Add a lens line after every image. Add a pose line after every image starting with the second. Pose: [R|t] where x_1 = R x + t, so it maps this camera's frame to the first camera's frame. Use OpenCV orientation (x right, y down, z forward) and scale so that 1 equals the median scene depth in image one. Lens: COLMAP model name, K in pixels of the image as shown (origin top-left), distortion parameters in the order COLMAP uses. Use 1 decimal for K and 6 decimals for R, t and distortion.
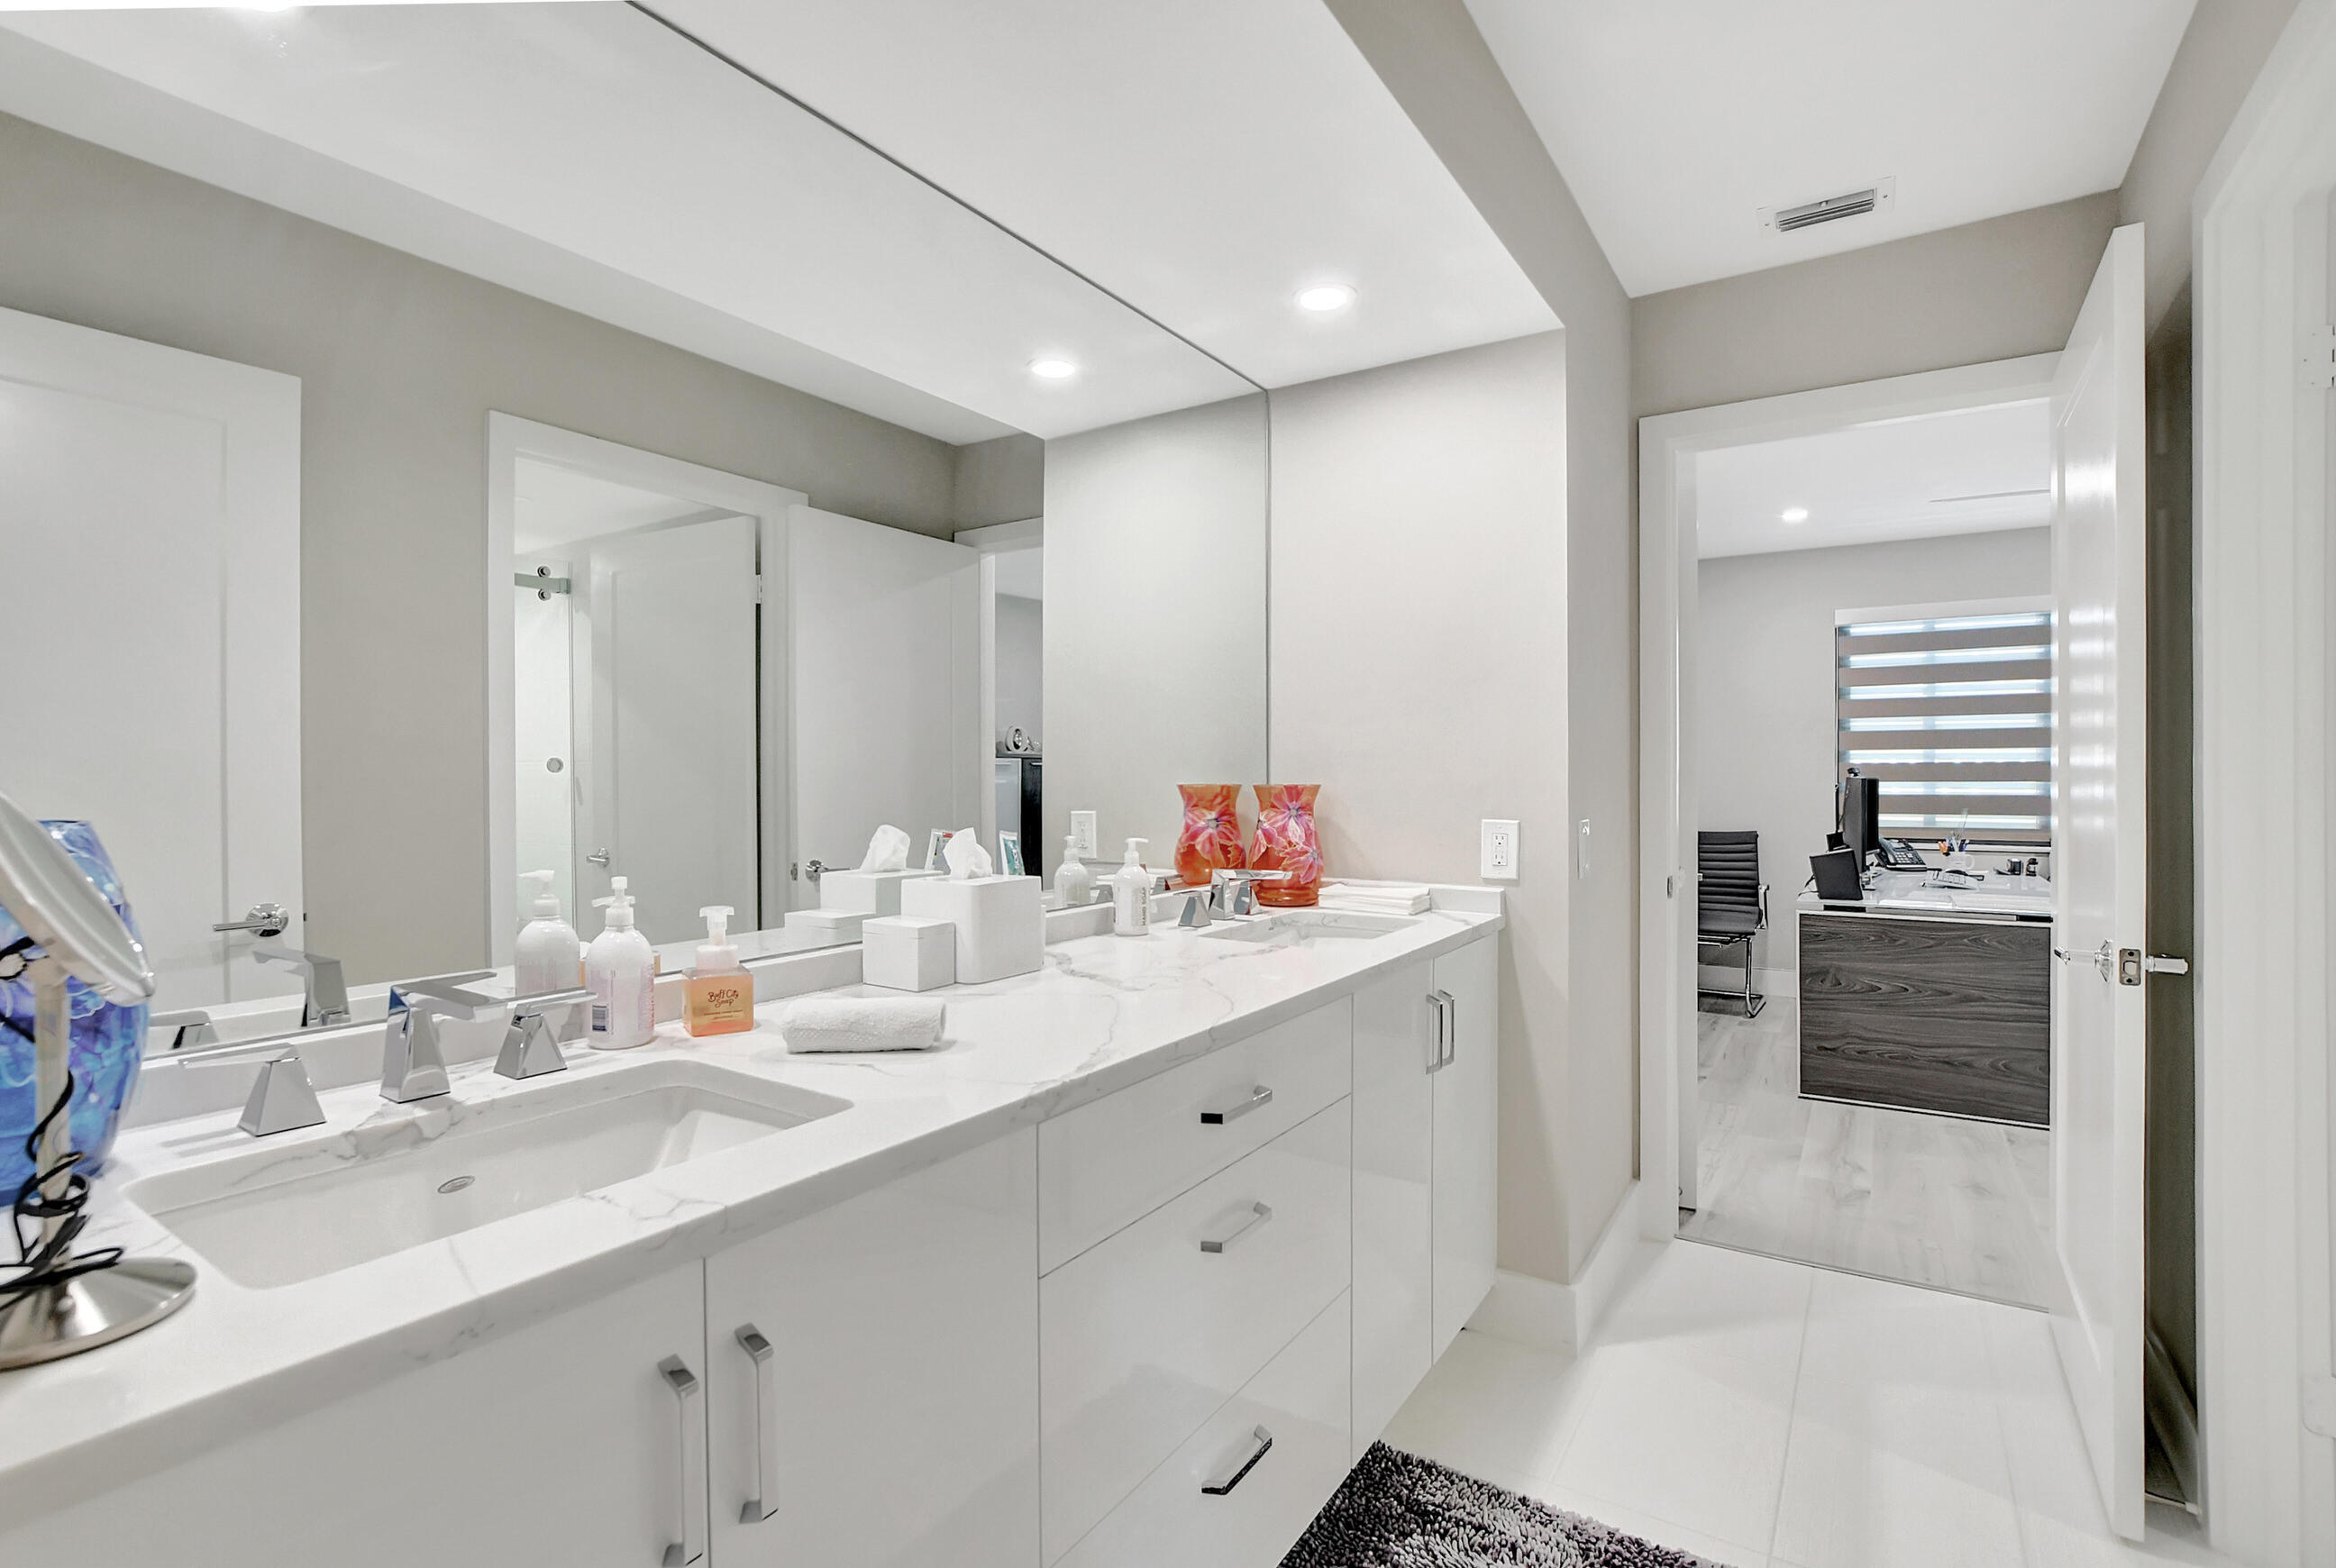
lens RADIAL K [[1044.3, 0, 1168.0], [0, 1044.3, 784.0], [0, 0, 1]] dist [-0.025148, 0.000130]
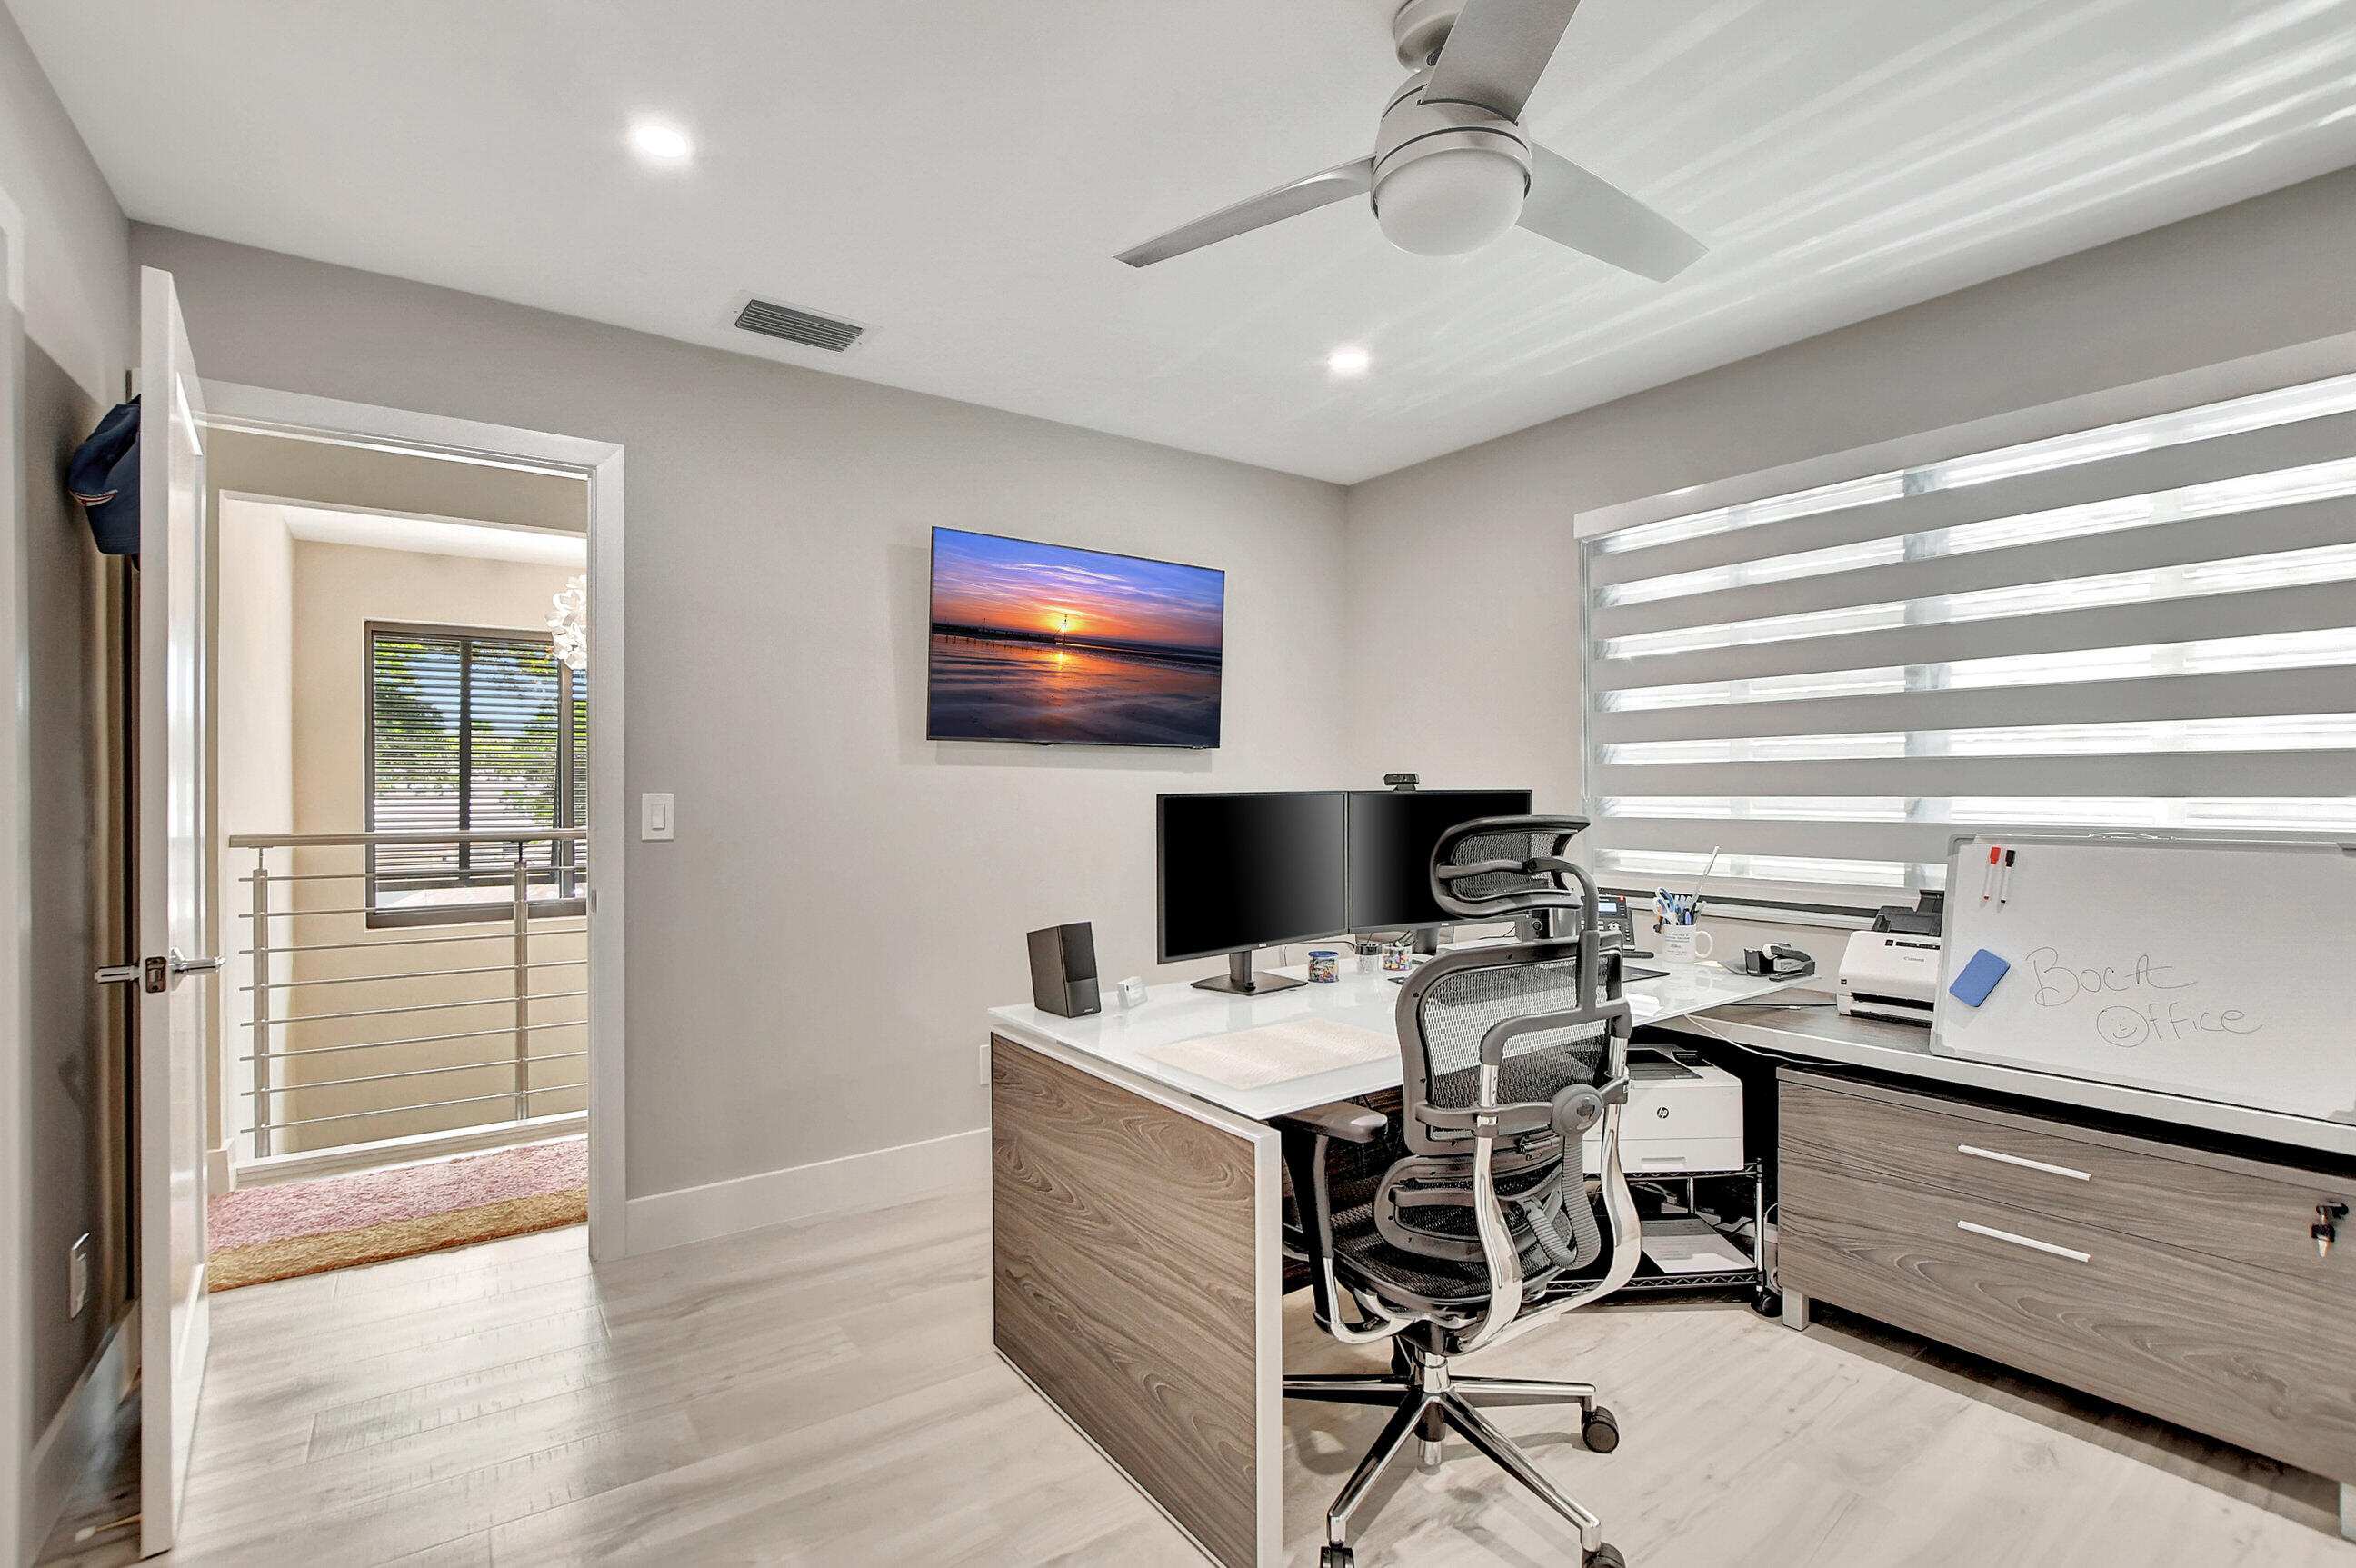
lens RADIAL K [[1053.3, 0, 1178.0], [0, 1053.3, 784.0], [0, 0, 1]] dist [-0.025148, 0.000130]
pose [[0.938404, -0.000530, -0.345539, 0.751205], [-0.001674, 0.999980, -0.006080, -0.006617], [0.345535, 0.006285, 0.938385, 0.406483]]
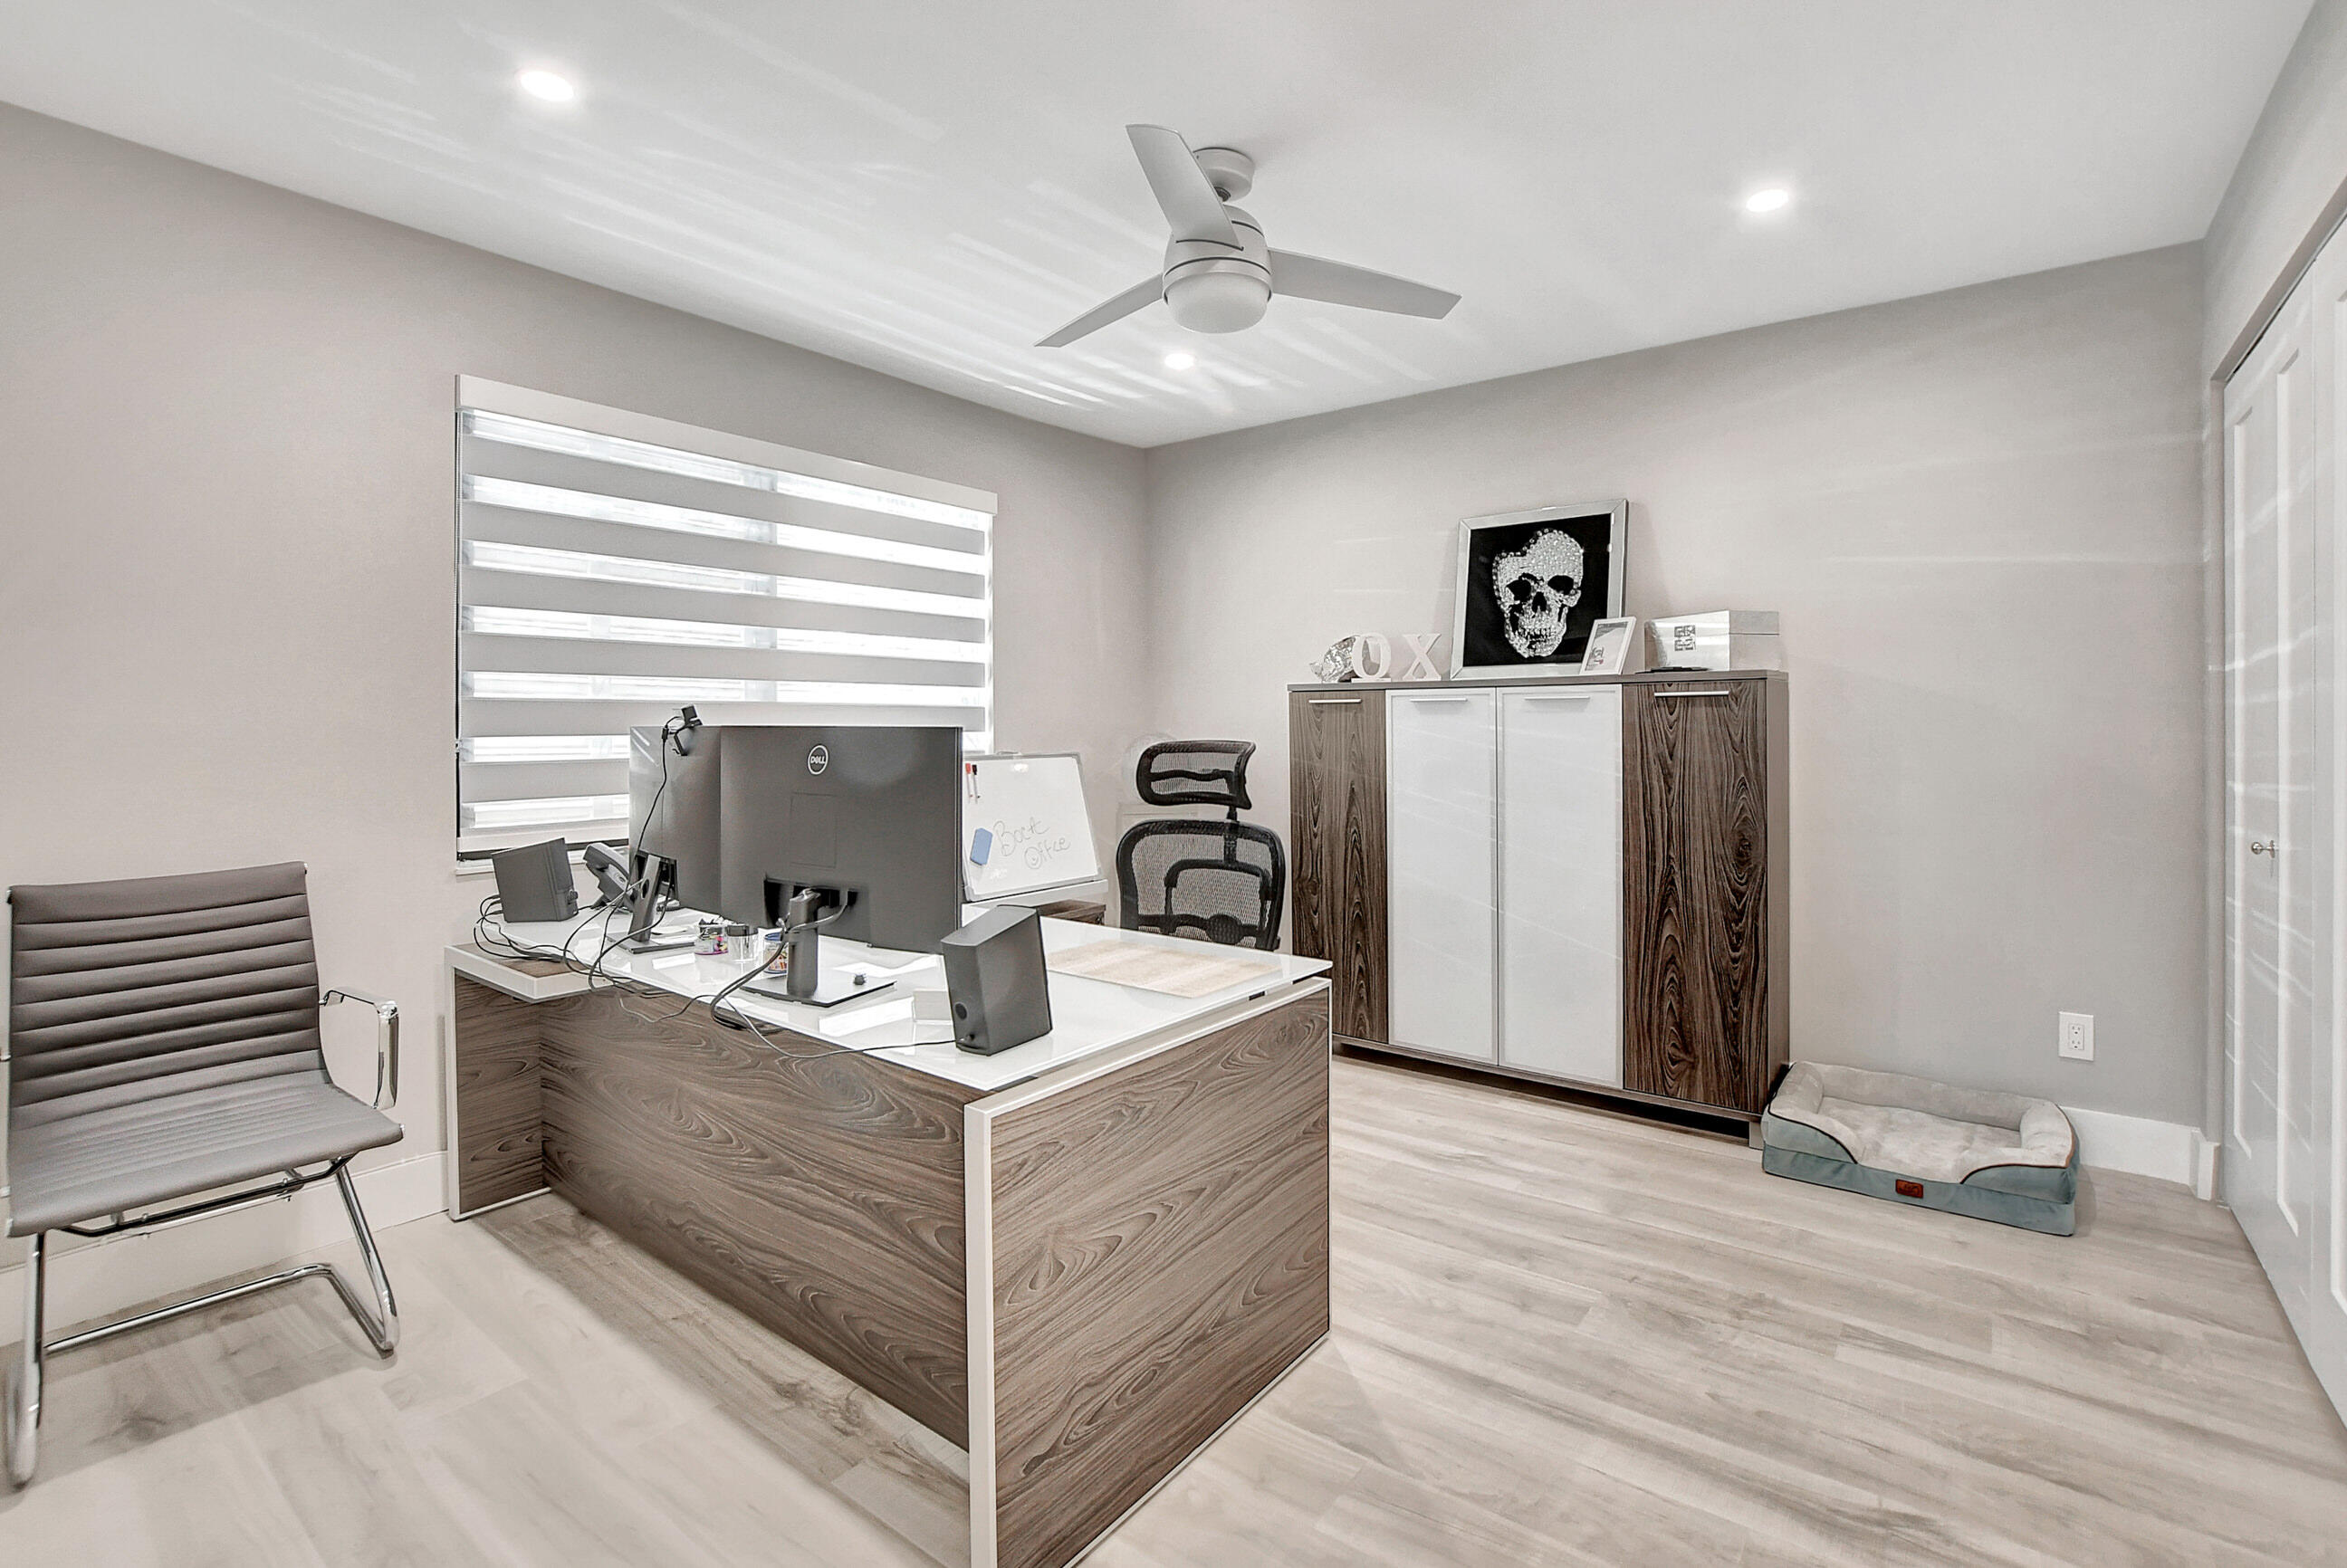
lens RADIAL K [[1075.5, 0, 1182.7], [0, 1075.5, 731.5], [0, 0, 1]] dist [-0.000945, -0.000076]
pose [[0.058680, -0.000506, 0.998277, 0.210692], [0.006325, 0.999980, 0.000135, -0.003059], [-0.998257, 0.006306, 0.058682, 0.757139]]
